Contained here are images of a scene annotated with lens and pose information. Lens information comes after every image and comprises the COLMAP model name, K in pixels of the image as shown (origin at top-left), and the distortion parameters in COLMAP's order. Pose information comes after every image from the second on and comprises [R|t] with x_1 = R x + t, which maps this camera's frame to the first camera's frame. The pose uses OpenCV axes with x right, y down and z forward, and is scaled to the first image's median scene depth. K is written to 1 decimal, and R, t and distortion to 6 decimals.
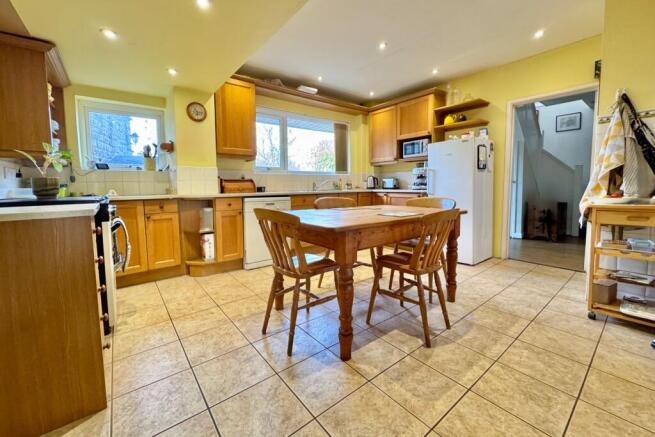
lens RADIAL K [[262.5, 0, 326.1], [0, 262.5, 205.2], [0, 0, 1]] dist [-0.000324, -0.000062]
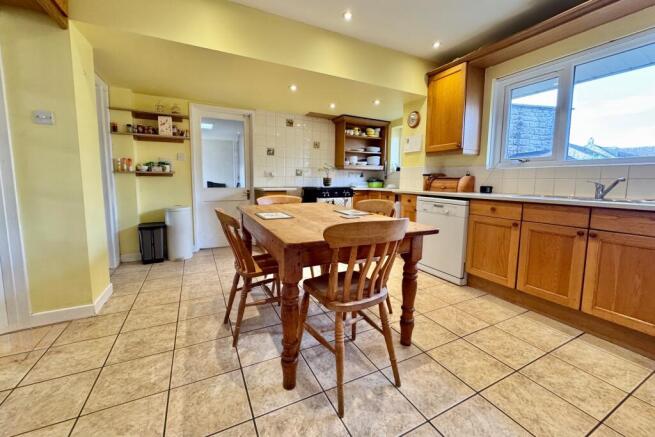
lens RADIAL K [[262.5, 0, 326.1], [0, 262.5, 205.2], [0, 0, 1]] dist [-0.000324, -0.000062]
pose [[-0.206737, 0.099046, -0.973370, 1.379749], [-0.085578, 0.989219, 0.118835, -0.153049], [0.974647, 0.107867, -0.196033, 1.607237]]
